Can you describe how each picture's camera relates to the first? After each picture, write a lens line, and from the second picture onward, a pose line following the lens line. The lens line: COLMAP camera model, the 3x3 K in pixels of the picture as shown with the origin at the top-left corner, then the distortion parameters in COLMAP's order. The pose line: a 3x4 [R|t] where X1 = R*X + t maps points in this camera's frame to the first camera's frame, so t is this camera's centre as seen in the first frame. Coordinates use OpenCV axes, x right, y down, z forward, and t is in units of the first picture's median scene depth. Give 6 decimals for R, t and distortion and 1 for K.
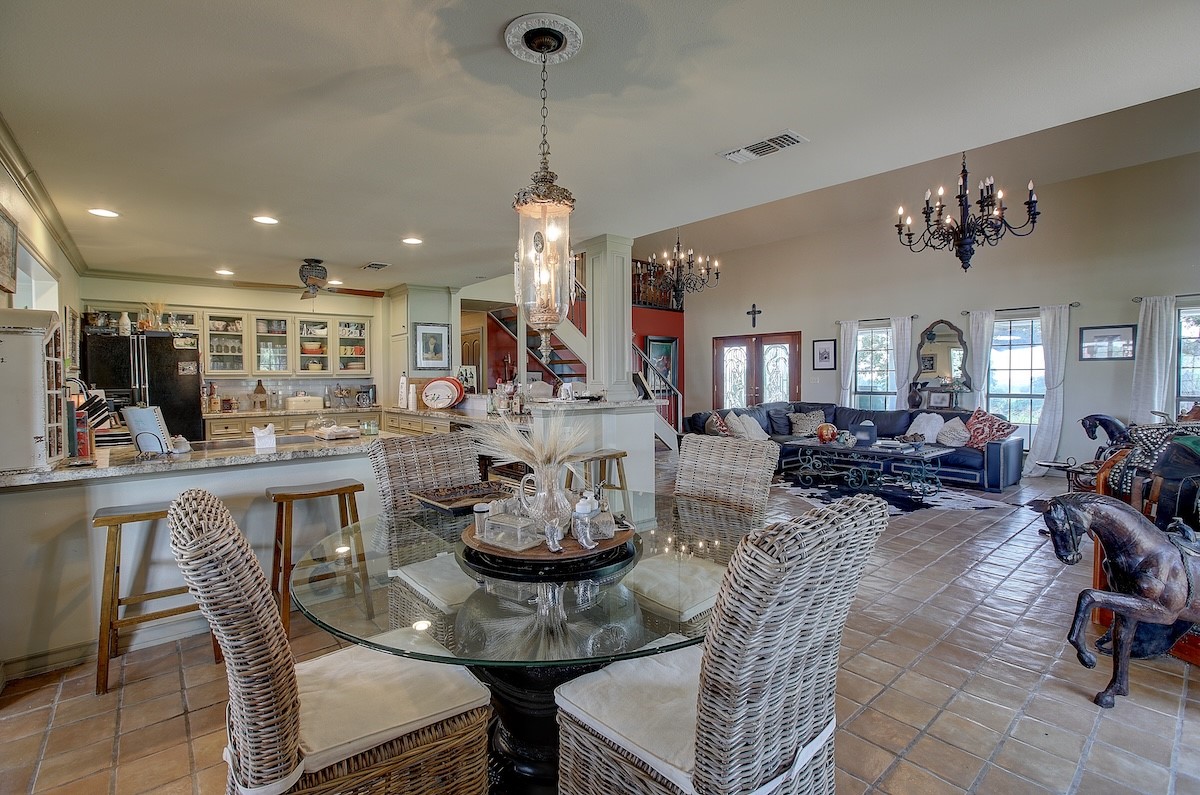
lens RADIAL K [[545.8, 0, 599.3], [0, 545.8, 391.4], [0, 0, 1]] dist [-0.000235, -0.000075]
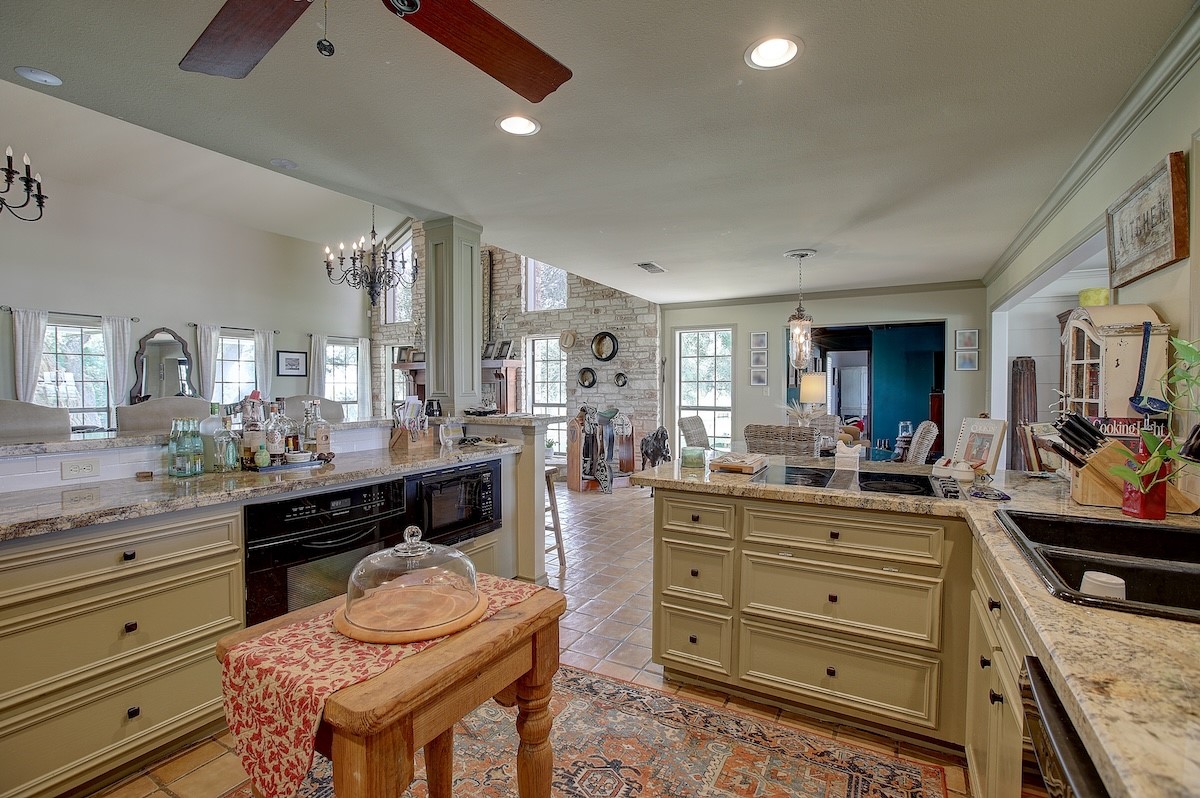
lens RADIAL K [[545.8, 0, 597.3], [0, 545.8, 395.4], [0, 0, 1]] dist [-0.000235, -0.000075]
pose [[-0.365329, -0.021308, 0.930635, -0.387548], [0.029032, 0.998991, 0.034270, -0.021561], [-0.930426, 0.039538, -0.364341, 0.516997]]
